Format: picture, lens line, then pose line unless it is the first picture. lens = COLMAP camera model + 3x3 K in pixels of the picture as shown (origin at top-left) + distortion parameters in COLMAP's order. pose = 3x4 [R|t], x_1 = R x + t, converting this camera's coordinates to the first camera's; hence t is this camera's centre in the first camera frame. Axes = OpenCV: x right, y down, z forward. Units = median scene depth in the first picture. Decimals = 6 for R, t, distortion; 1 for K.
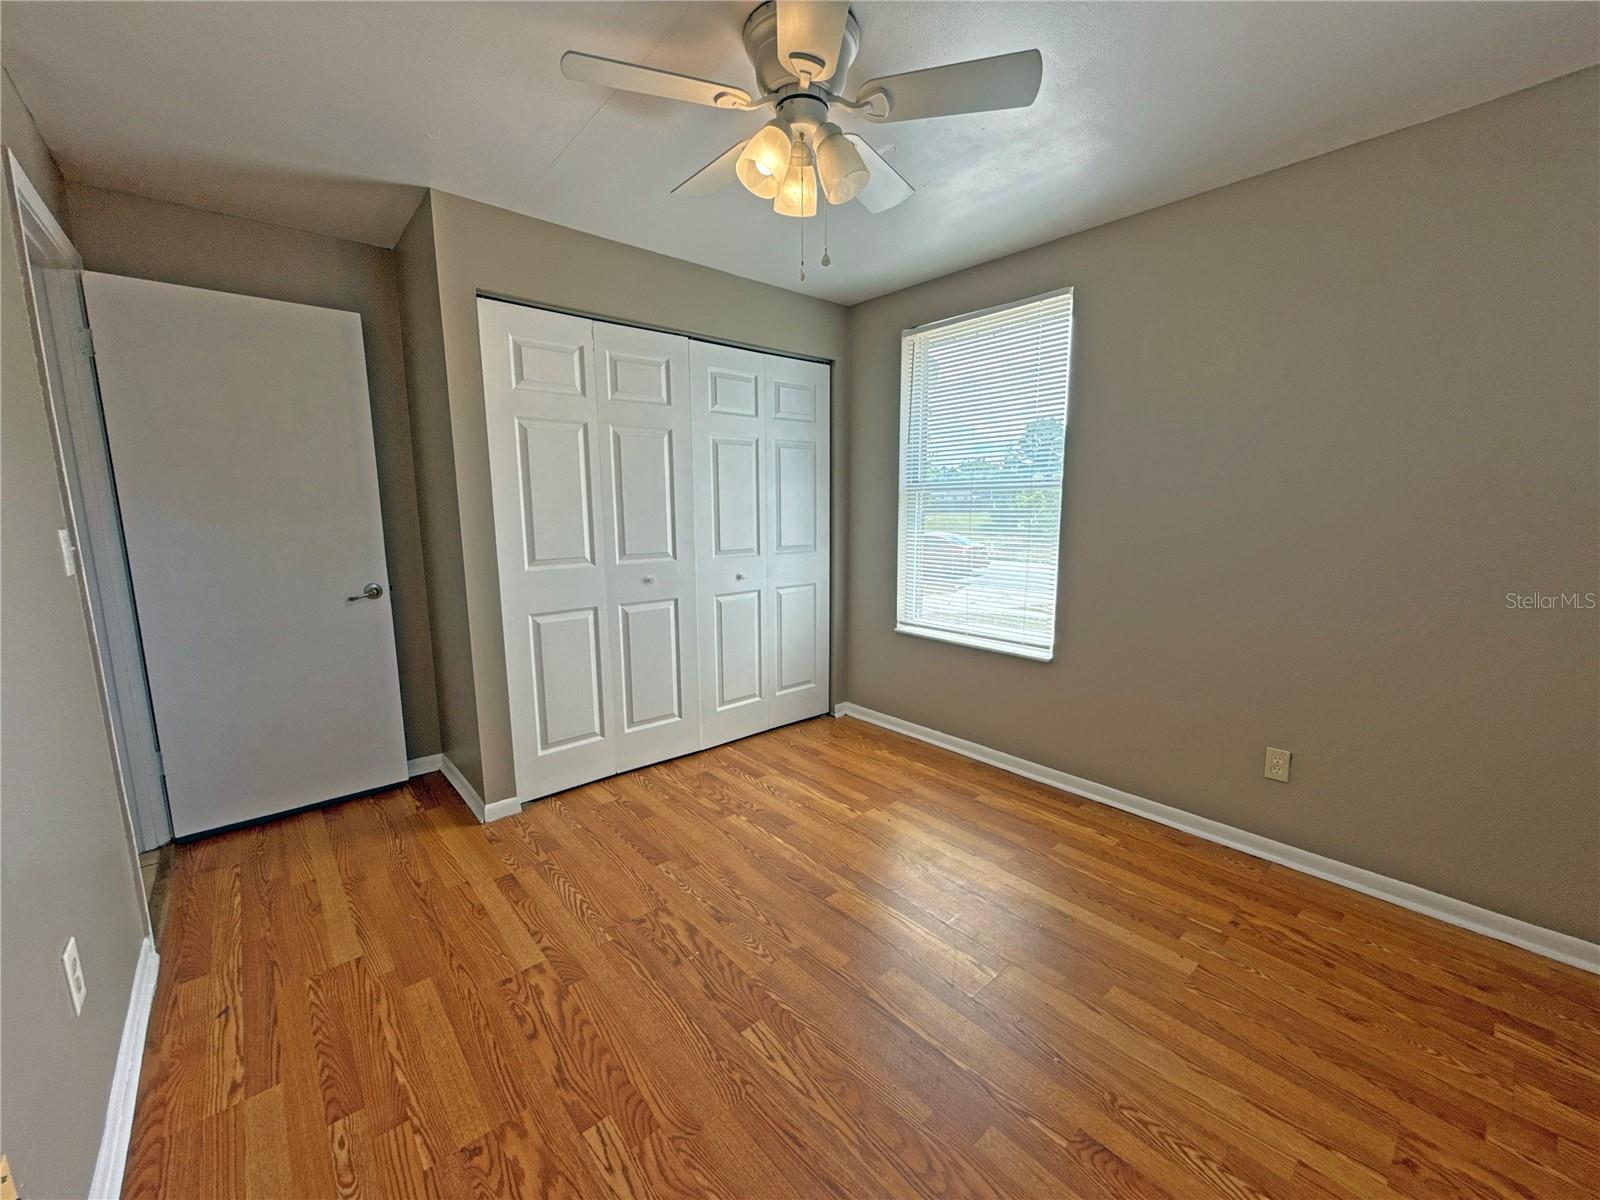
lens RADIAL K [[638.0, 0, 802.5], [0, 638.0, 600.9], [0, 0, 1]] dist [-0.001284, -0.000347]
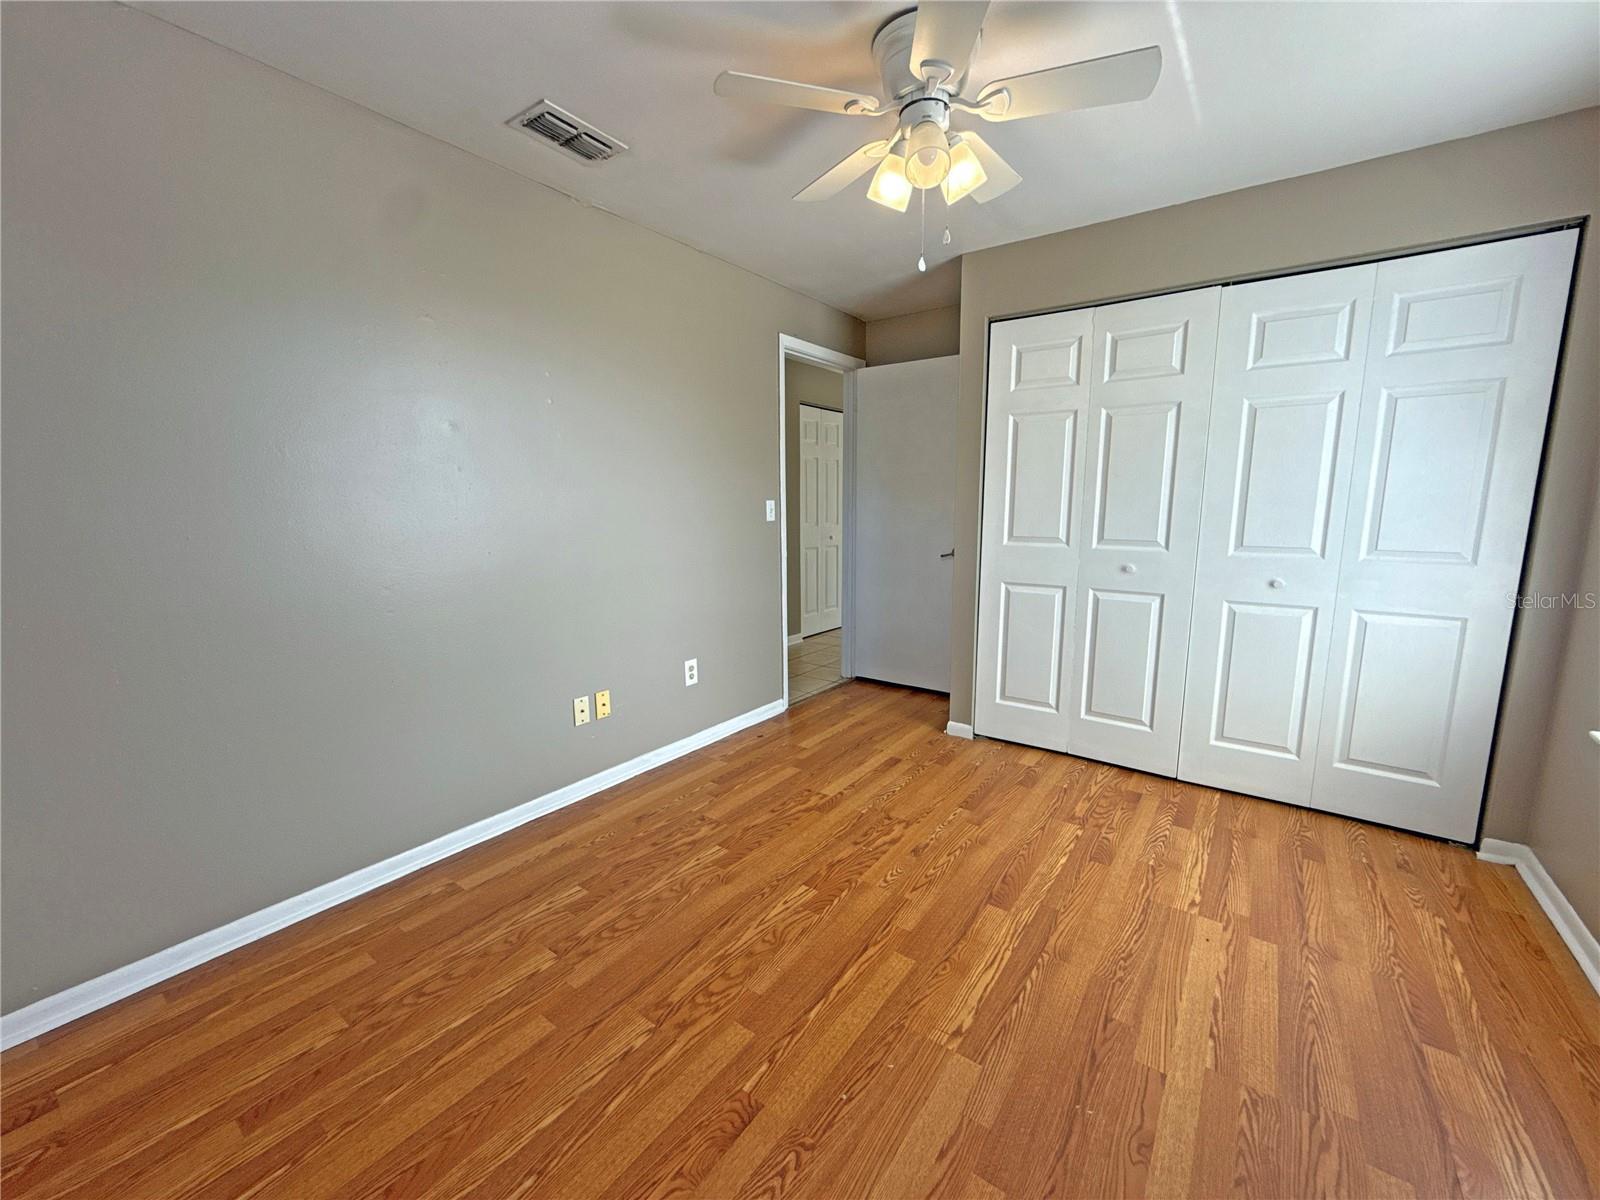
lens RADIAL K [[638.0, 0, 802.2], [0, 638.0, 602.6], [0, 0, 1]] dist [-0.001284, -0.000347]
pose [[0.218922, 0.157832, -0.962893, 0.651671], [-0.149699, 0.980581, 0.126696, -0.036136], [0.964190, 0.116407, 0.238298, 0.372881]]
